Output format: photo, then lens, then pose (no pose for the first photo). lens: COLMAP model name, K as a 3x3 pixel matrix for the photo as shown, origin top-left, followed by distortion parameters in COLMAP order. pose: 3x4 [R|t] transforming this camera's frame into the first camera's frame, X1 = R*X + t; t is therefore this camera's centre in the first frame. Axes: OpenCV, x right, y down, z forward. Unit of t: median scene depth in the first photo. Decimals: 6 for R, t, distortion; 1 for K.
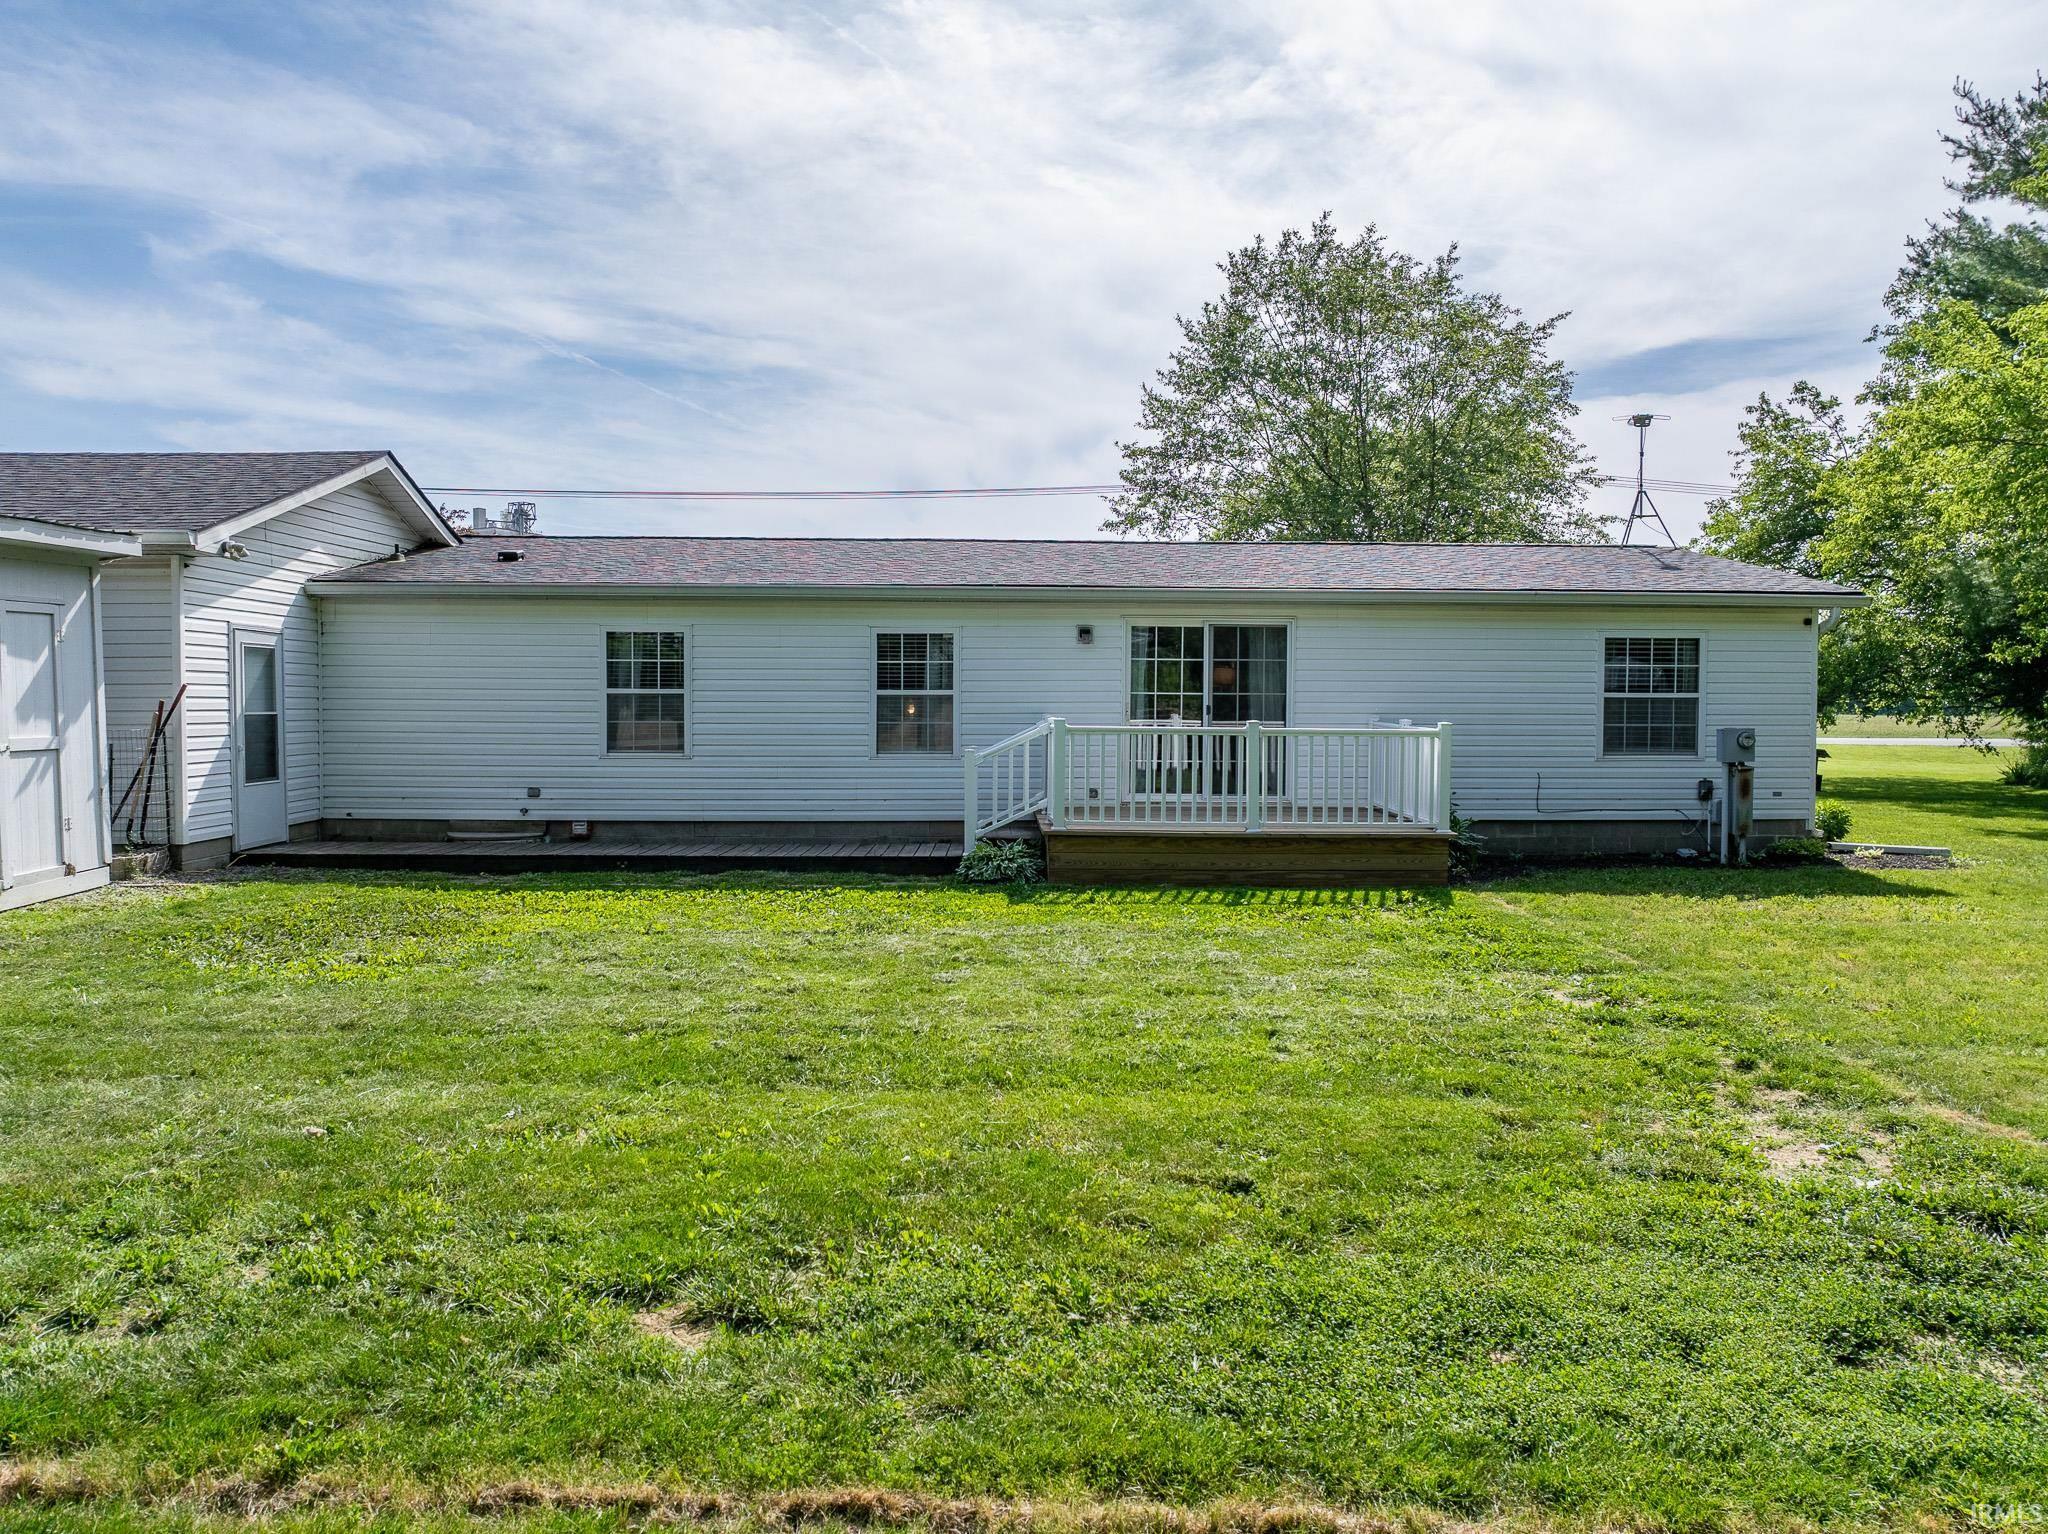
lens RADIAL K [[1451.3, 0, 1014.3], [0, 1451.3, 772.9], [0, 0, 1]] dist [-0.047275, 0.003274]
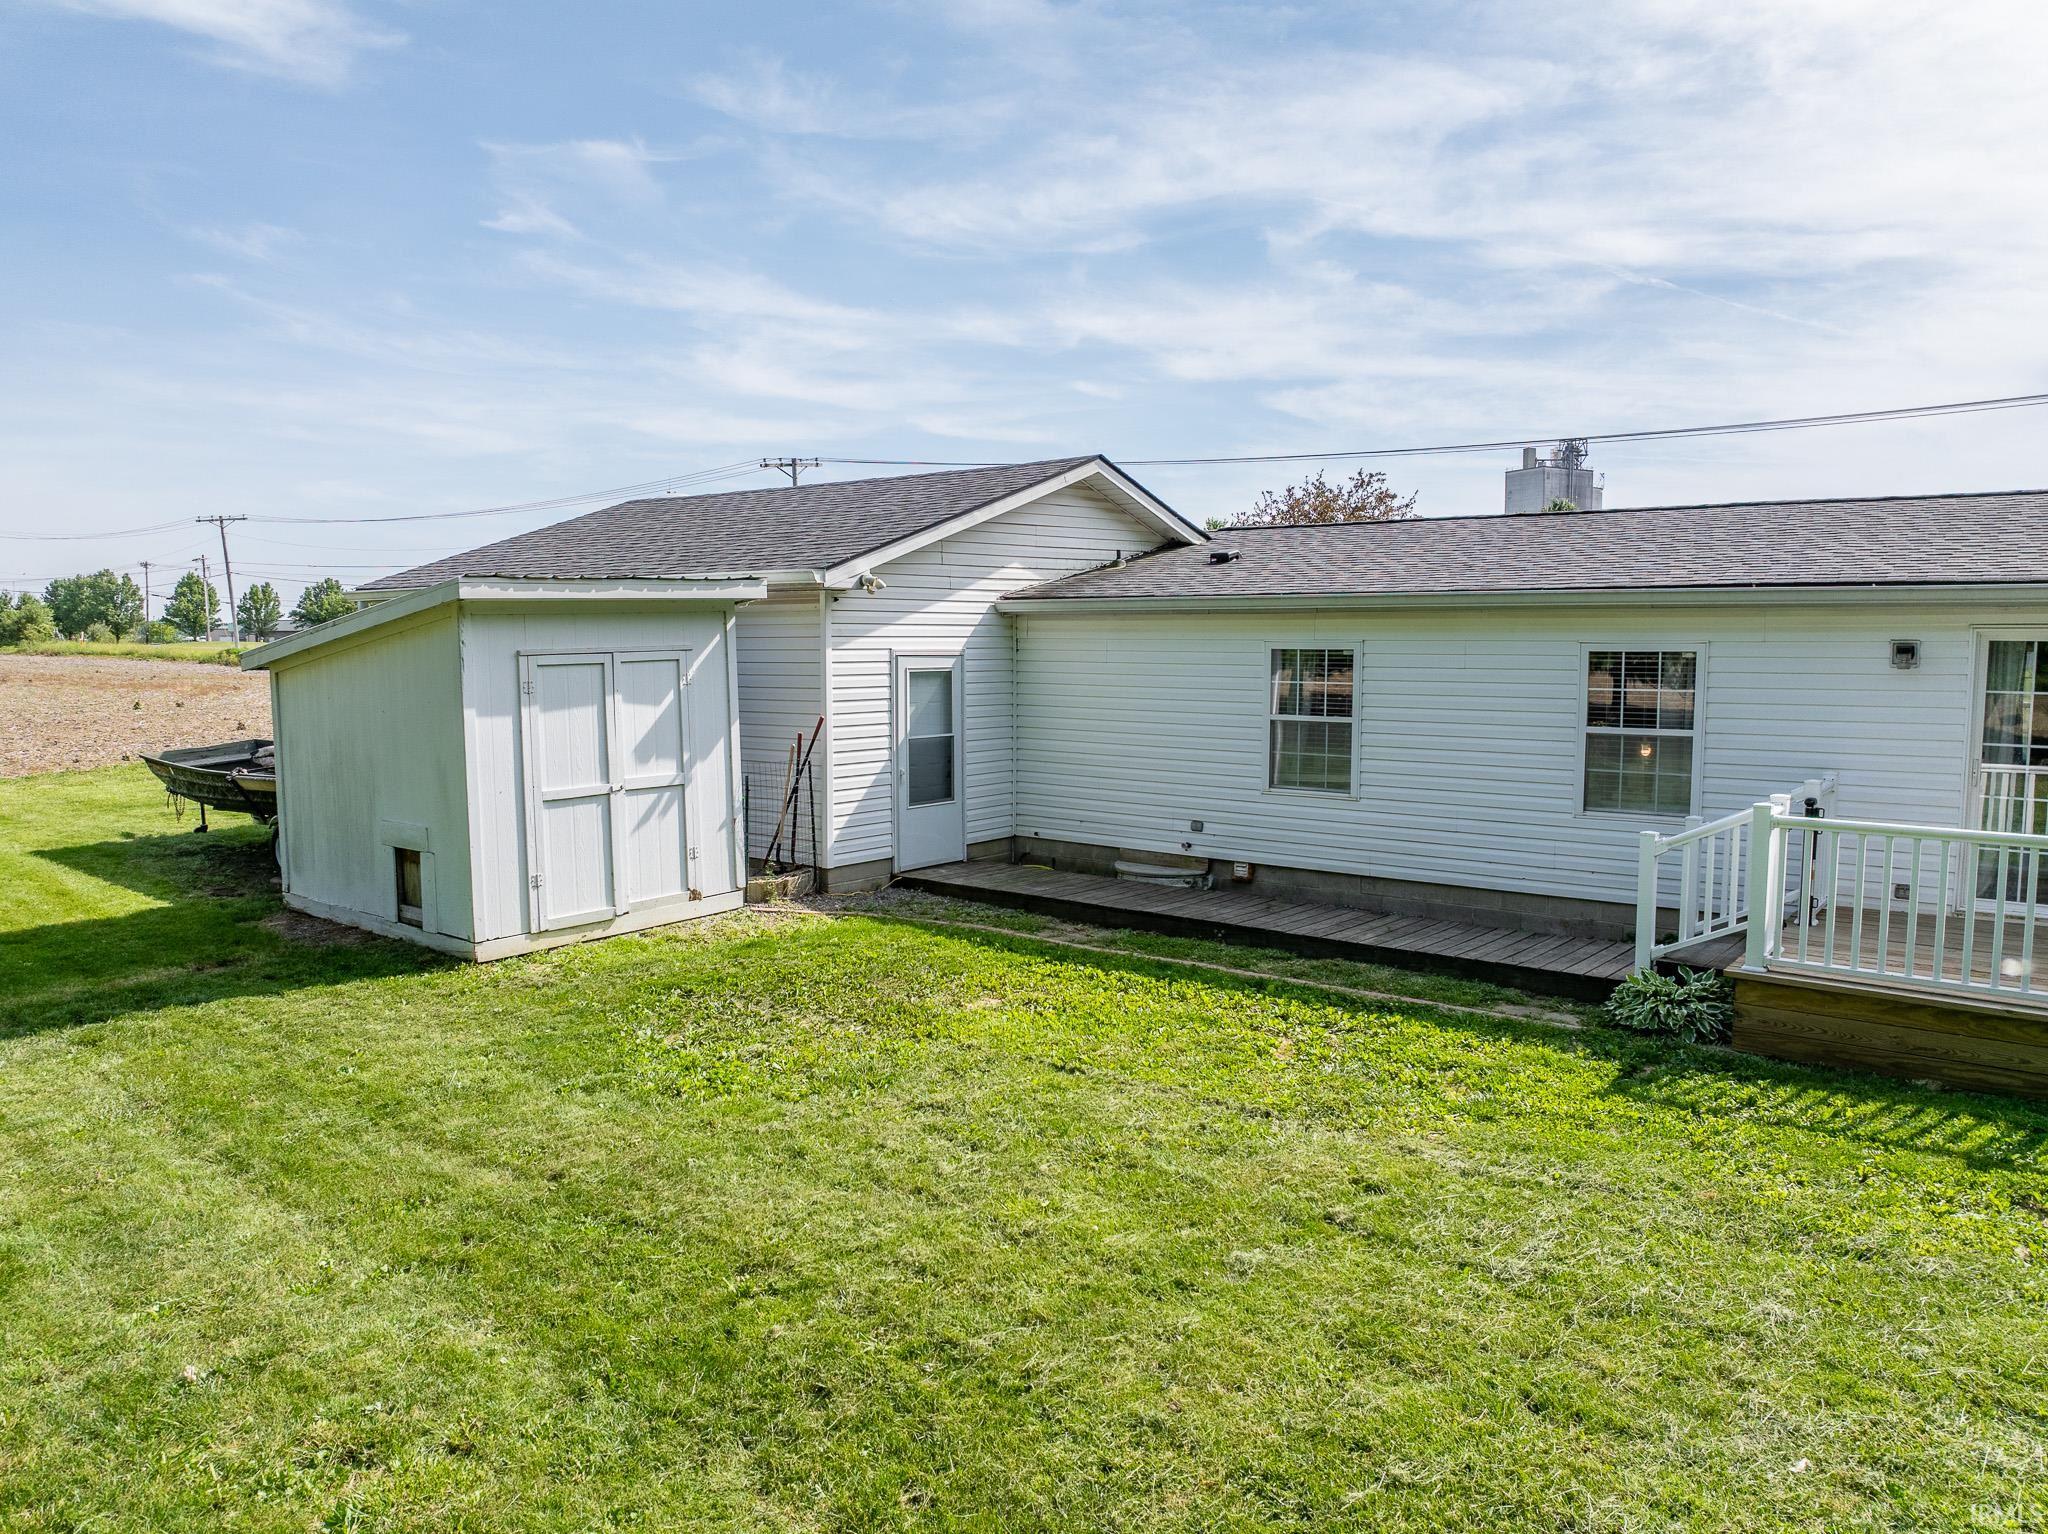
lens RADIAL K [[1420.4, 0, 1024.0], [0, 1420.4, 767.0], [0, 0, 1]] dist [-0.042094, -0.004635]
pose [[0.761412, 0.052967, -0.646101, 0.170409], [-0.025815, 0.998343, 0.051421, -0.071614], [0.647754, -0.022474, 0.761518, 0.270896]]
